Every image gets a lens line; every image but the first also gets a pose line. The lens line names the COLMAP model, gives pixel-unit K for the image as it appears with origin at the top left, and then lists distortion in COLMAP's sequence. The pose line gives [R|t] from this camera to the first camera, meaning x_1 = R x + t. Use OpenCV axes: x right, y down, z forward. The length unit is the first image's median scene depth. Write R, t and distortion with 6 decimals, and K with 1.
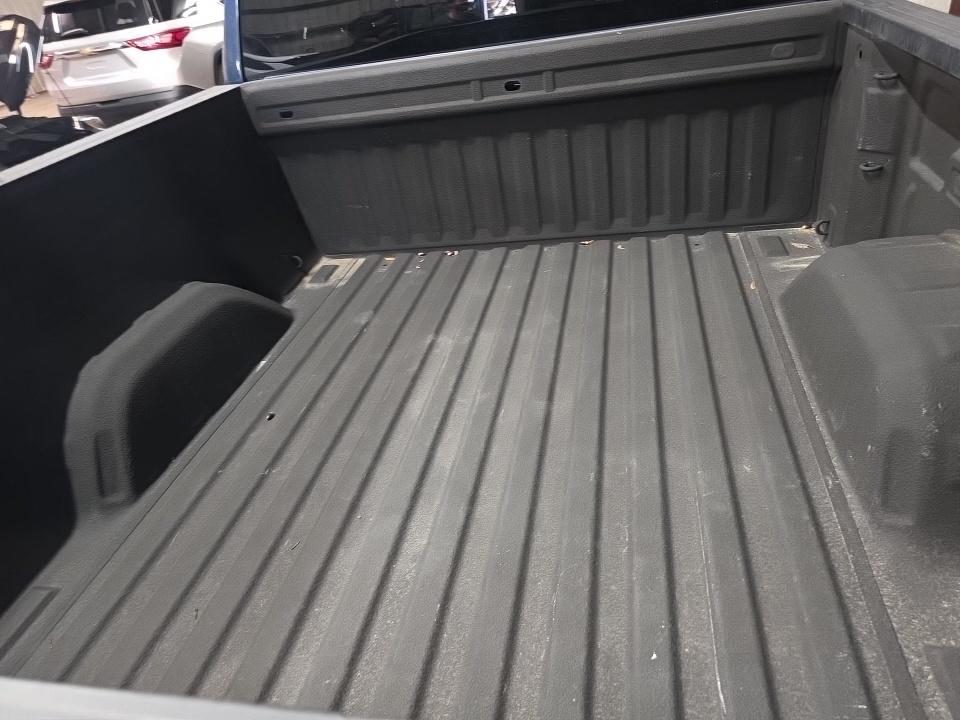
lens RADIAL K [[657.4, 0, 482.0], [0, 657.4, 362.0], [0, 0, 1]] dist [0.039302, -0.036320]
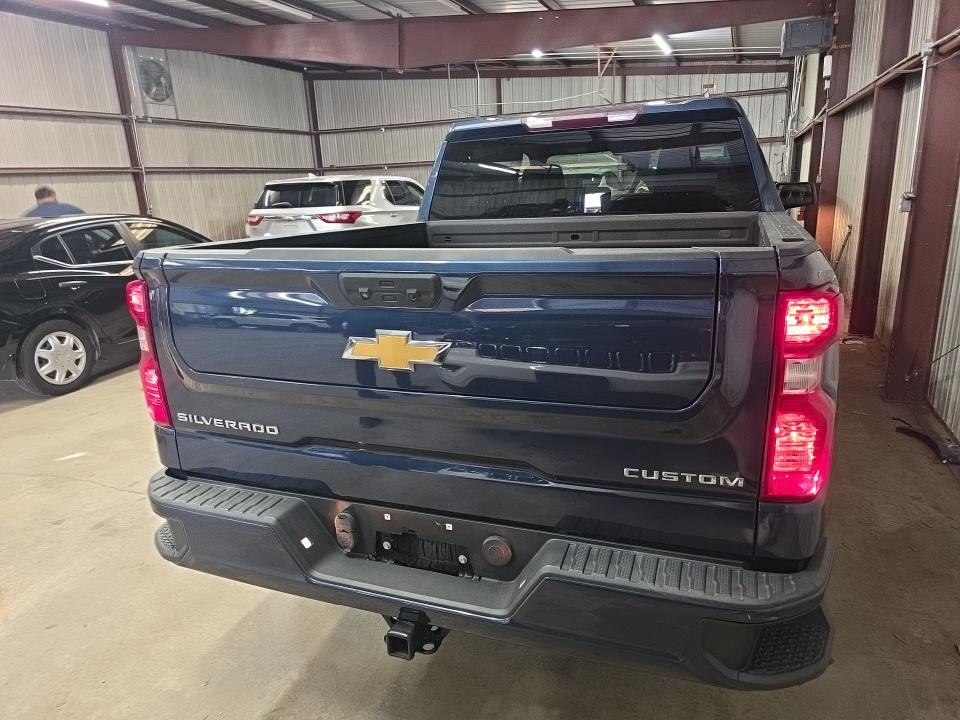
lens RADIAL K [[657.4, 0, 478.4], [0, 657.4, 363.4], [0, 0, 1]] dist [0.039302, -0.036320]
pose [[0.977798, 0.154187, -0.141906, 0.023141], [-0.188812, 0.941996, -0.277476, 0.110355], [0.090892, 0.298109, 0.950195, -0.152512]]
